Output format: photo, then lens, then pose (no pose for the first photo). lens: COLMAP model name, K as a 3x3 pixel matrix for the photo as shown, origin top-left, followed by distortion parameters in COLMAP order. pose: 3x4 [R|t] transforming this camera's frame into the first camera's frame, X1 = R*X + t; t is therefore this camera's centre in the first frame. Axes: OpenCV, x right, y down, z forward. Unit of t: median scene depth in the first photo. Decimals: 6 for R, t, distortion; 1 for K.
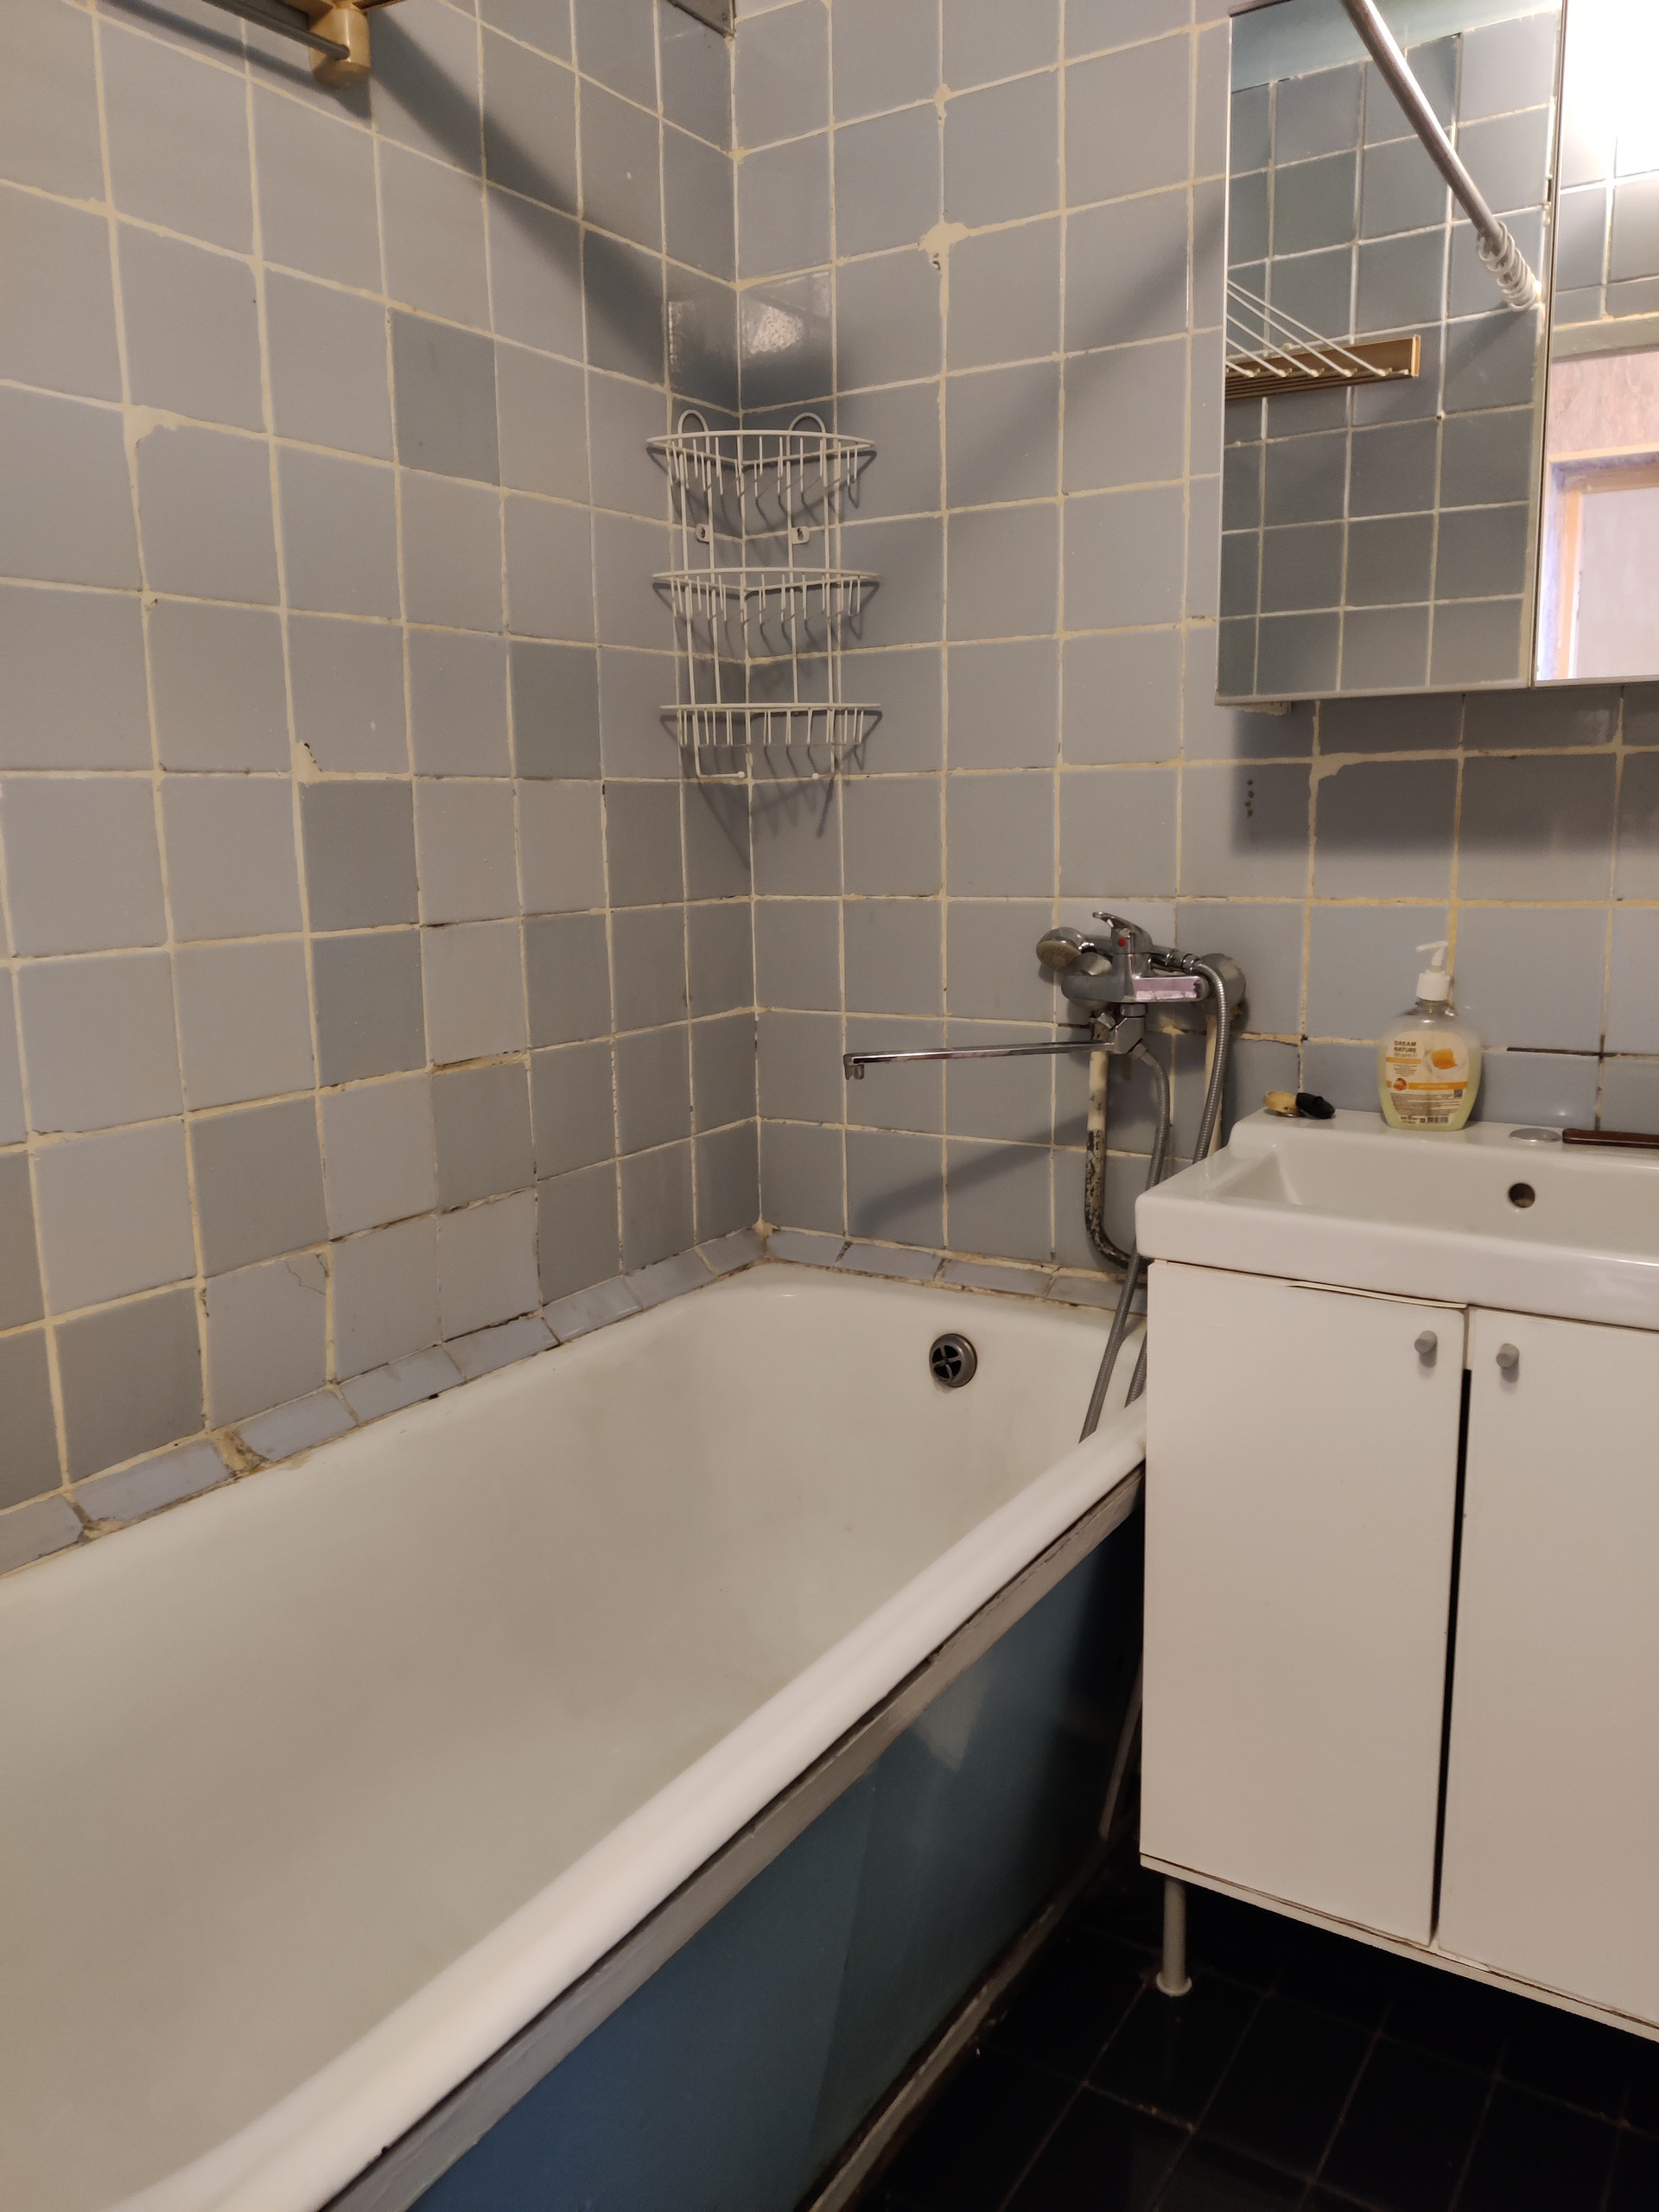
lens RADIAL K [[1642.0, 0, 828.4], [0, 1642.0, 1123.5], [0, 0, 1]] dist [0.002901, -0.004956]
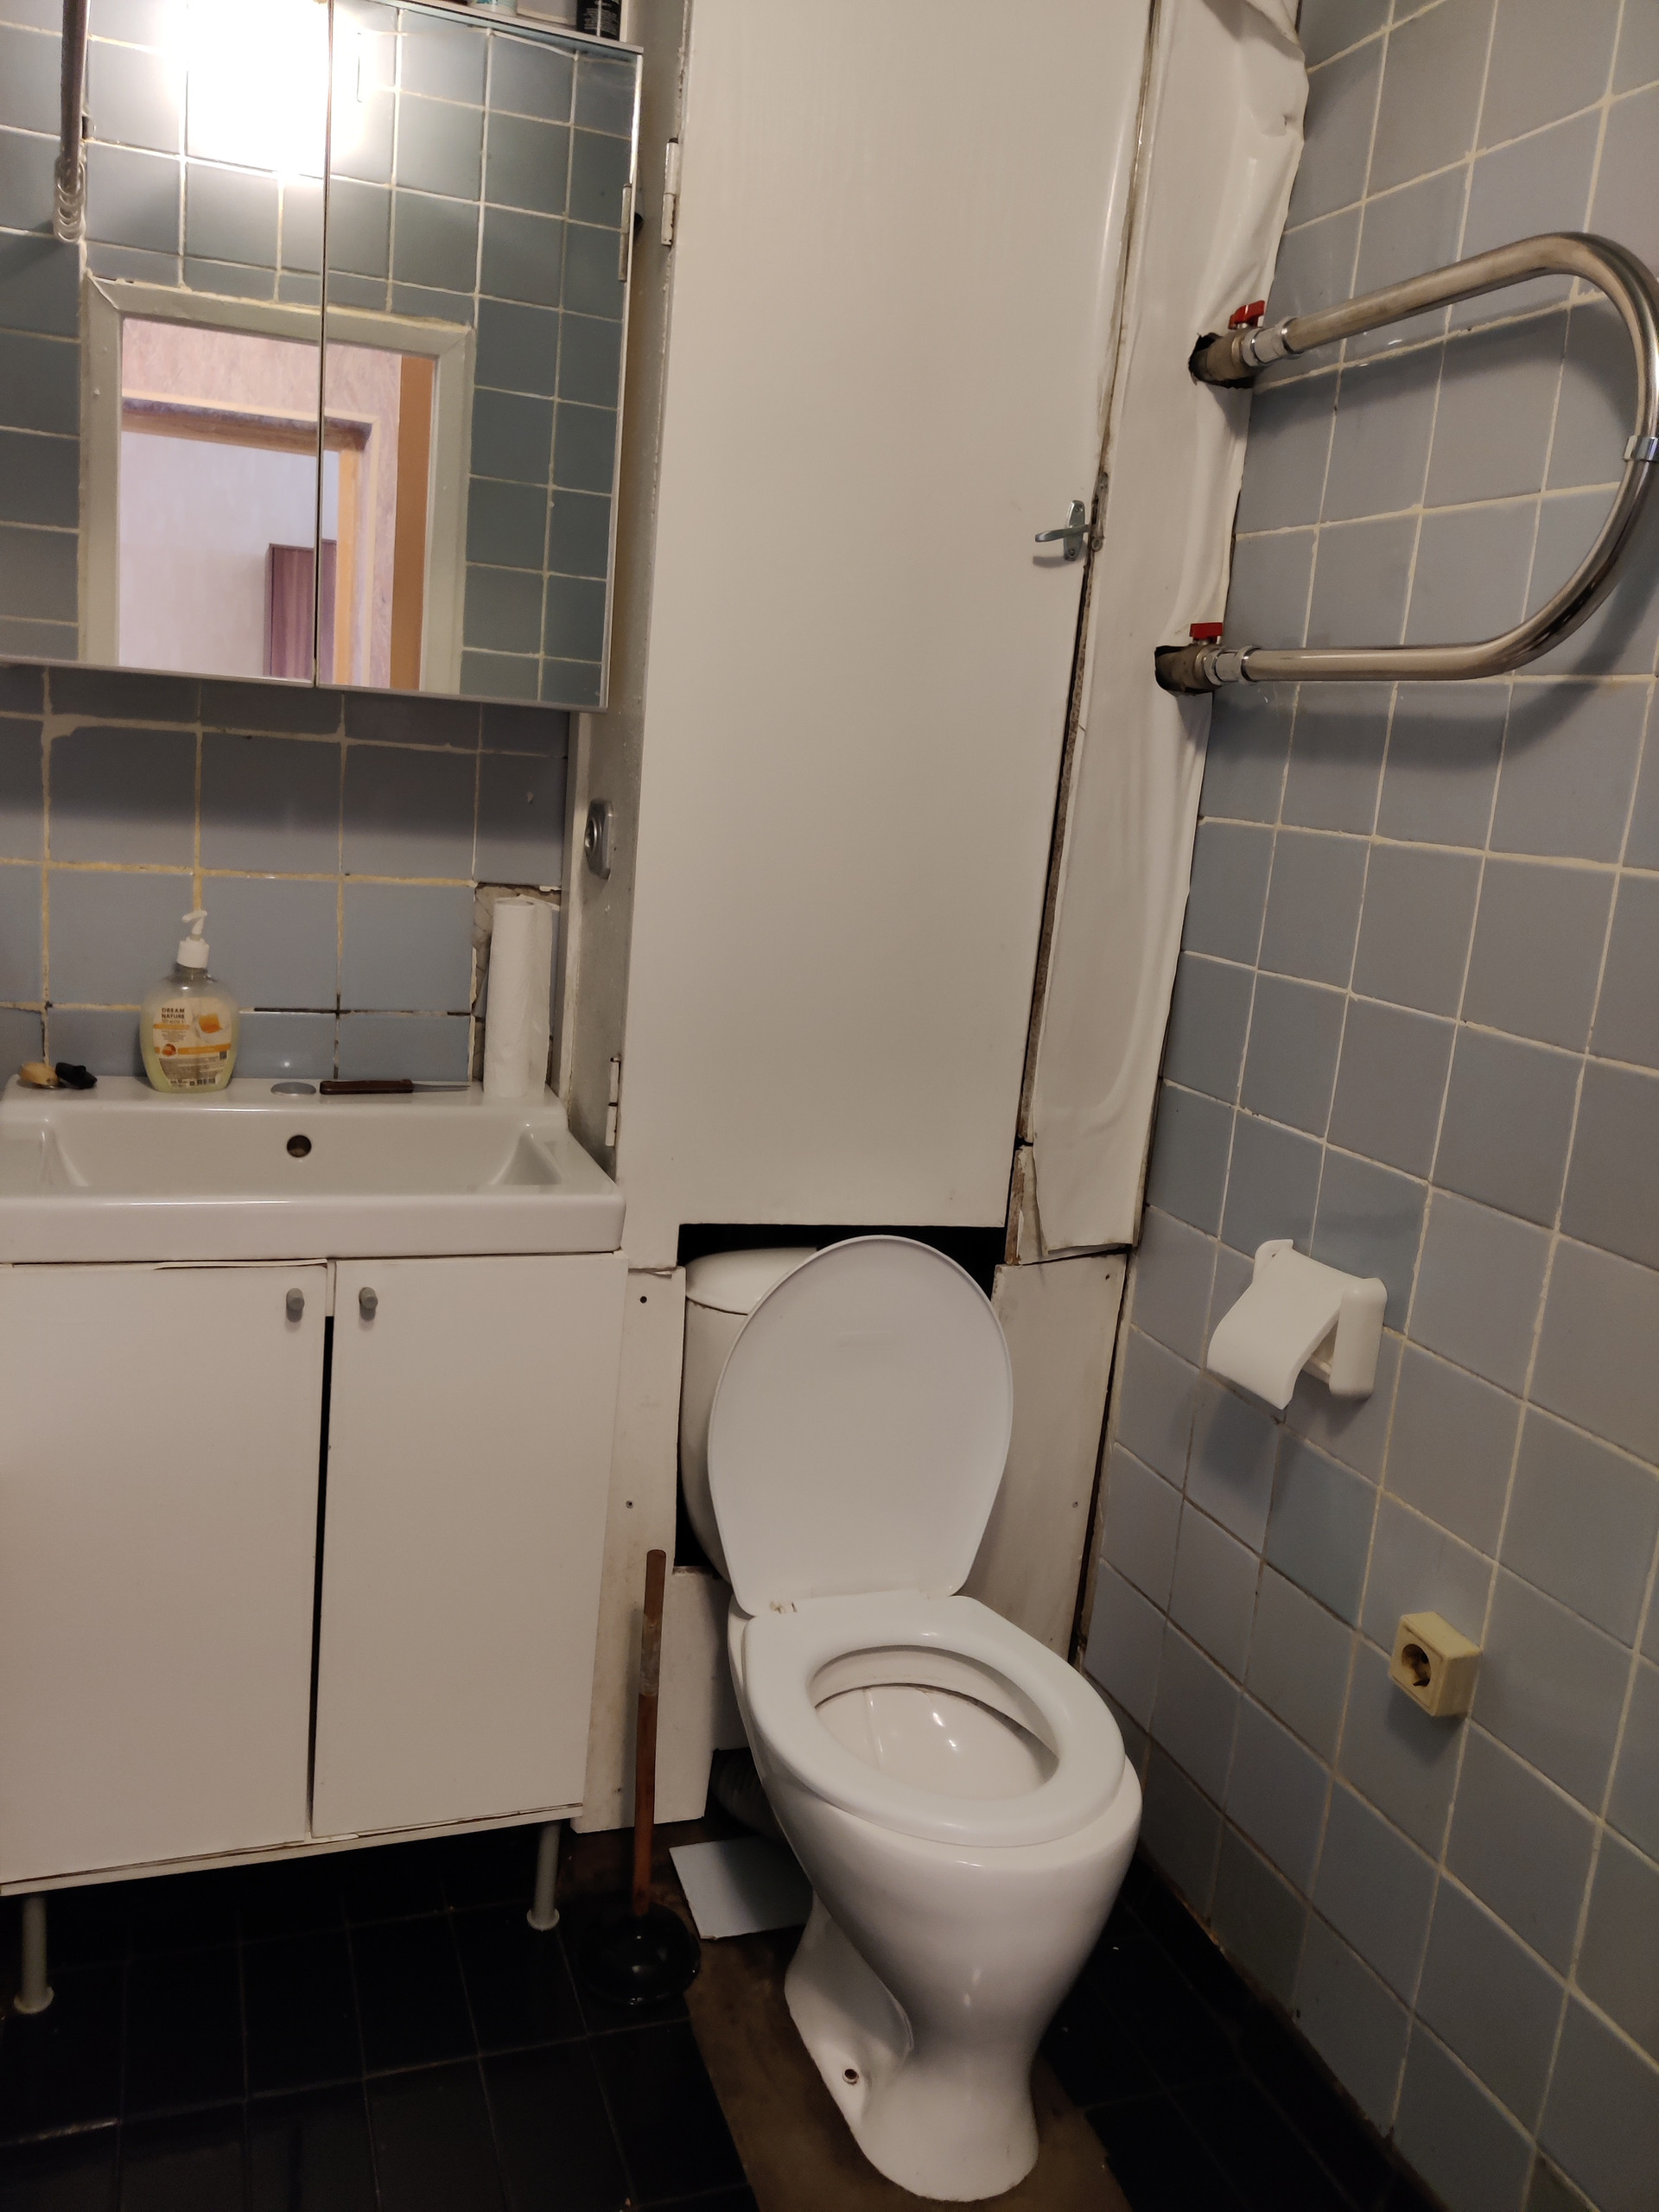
lens RADIAL K [[1657.7, 0, 824.4], [0, 1657.7, 1090.9], [0, 0, 1]] dist [-0.002251, -0.011241]
pose [[0.593167, -0.091817, 0.799826, -0.221068], [0.049367, 0.995754, 0.077698, -0.054304], [-0.803564, -0.006603, 0.595181, 0.052765]]
